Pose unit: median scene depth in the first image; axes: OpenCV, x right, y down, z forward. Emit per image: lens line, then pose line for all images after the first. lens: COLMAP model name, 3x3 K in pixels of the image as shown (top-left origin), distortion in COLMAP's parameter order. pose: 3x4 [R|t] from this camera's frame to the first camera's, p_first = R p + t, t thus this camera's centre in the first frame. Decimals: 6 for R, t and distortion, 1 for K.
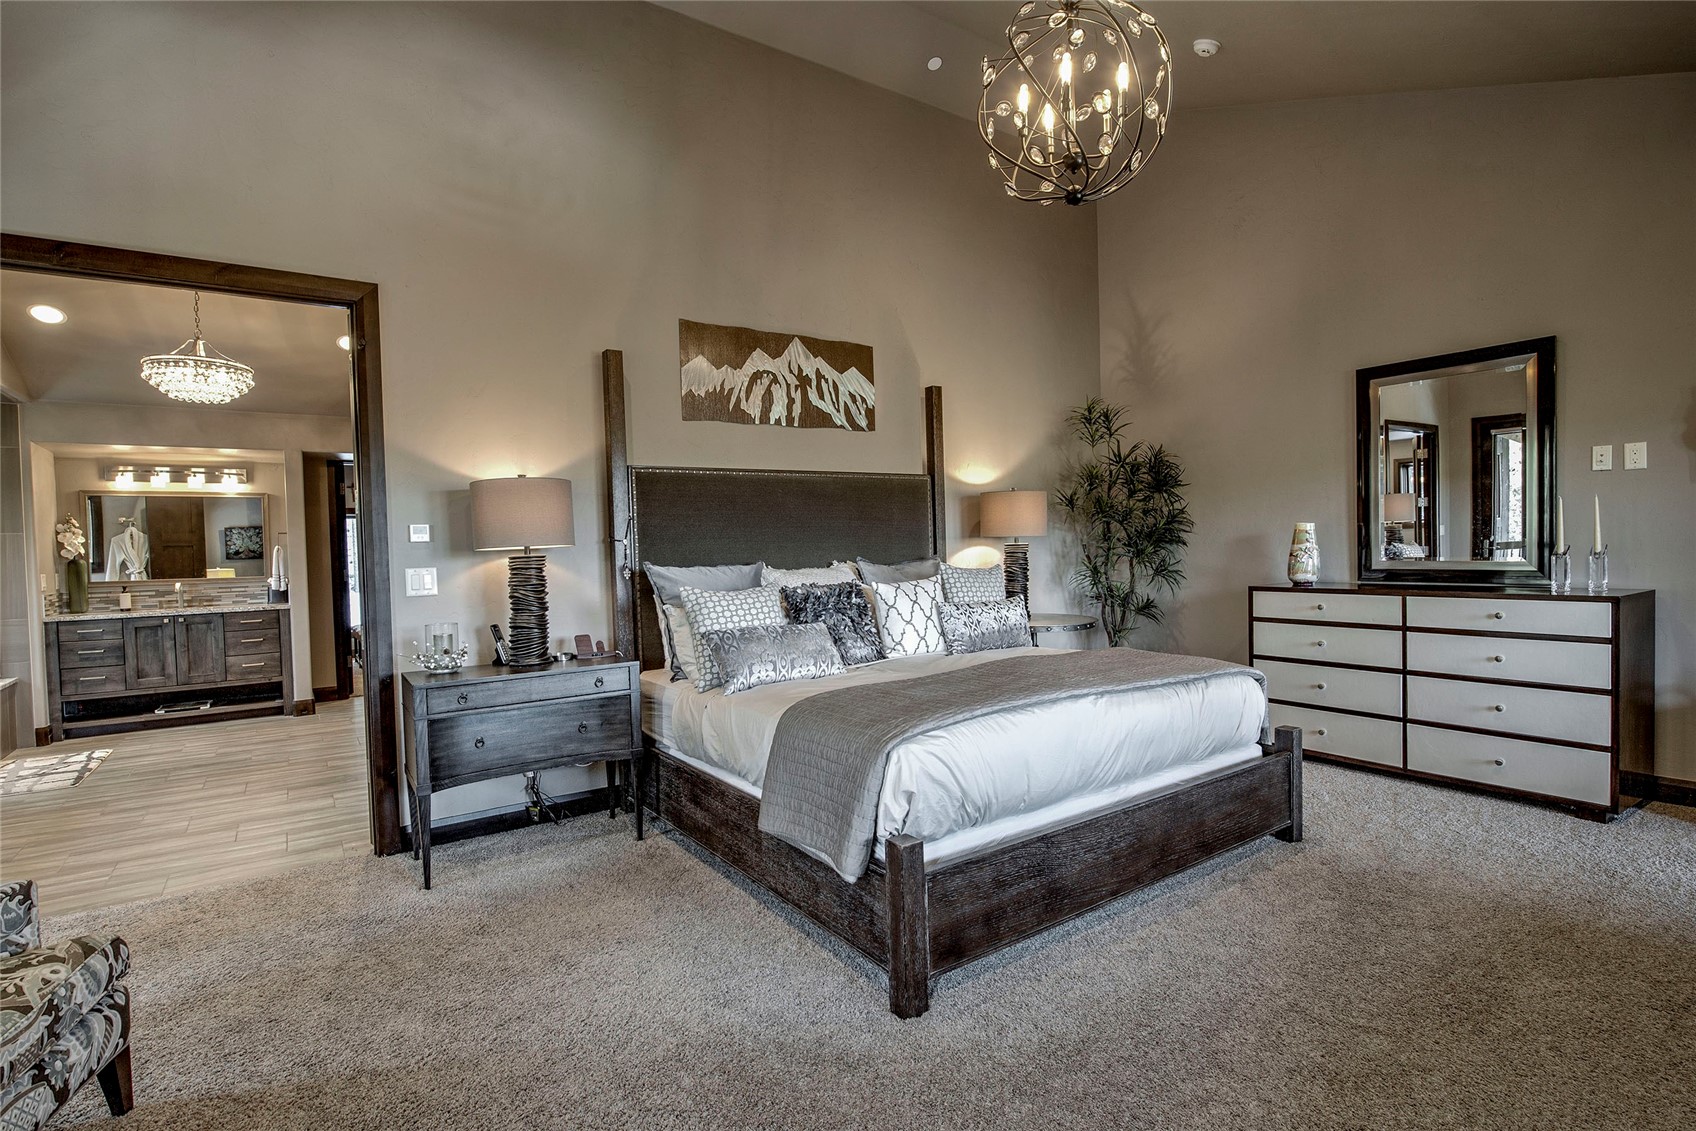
lens RADIAL K [[811.1, 0, 842.9], [0, 811.1, 565.5], [0, 0, 1]] dist [0.003283, 0.000070]
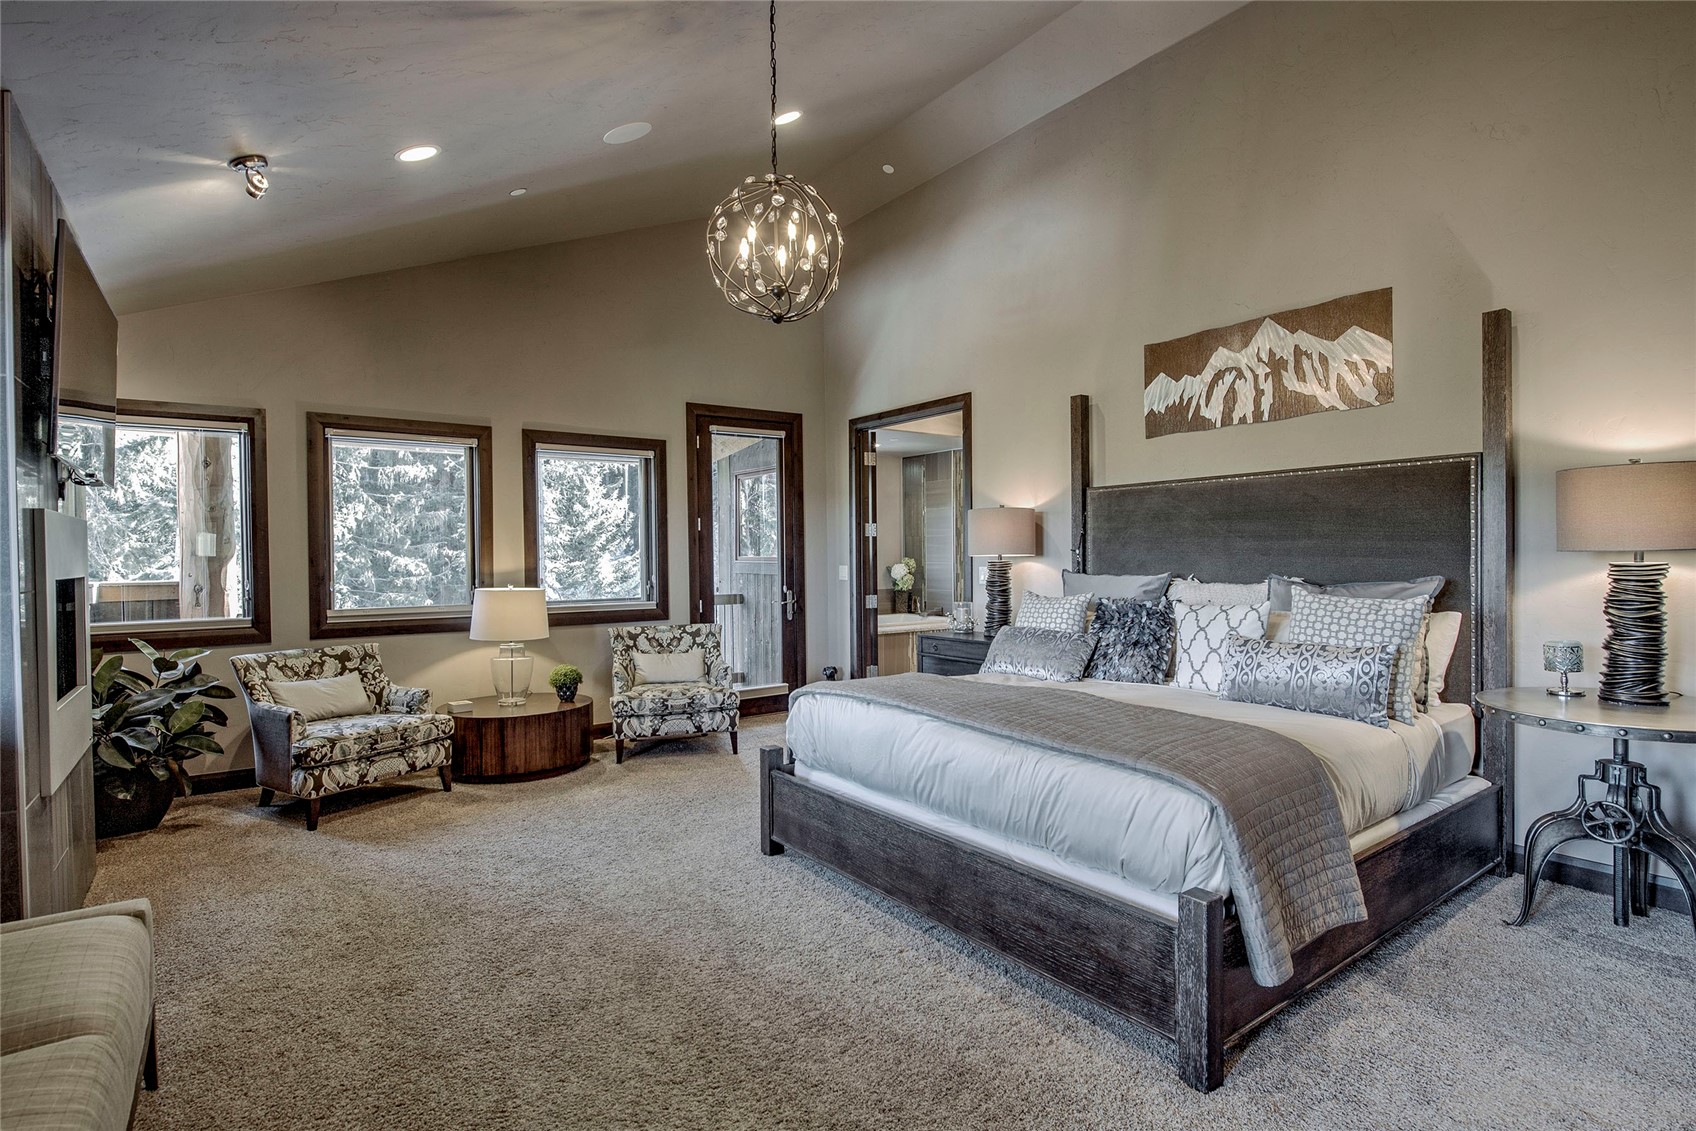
lens RADIAL K [[850.8, 0, 845.4], [0, 850.8, 564.4], [0, 0, 1]] dist [-0.000556, 0.000004]
pose [[0.032025, 0.028812, -0.999072, 0.846336], [-0.026467, 0.999258, 0.027969, -0.032239], [0.999137, 0.025547, 0.032763, 0.529889]]
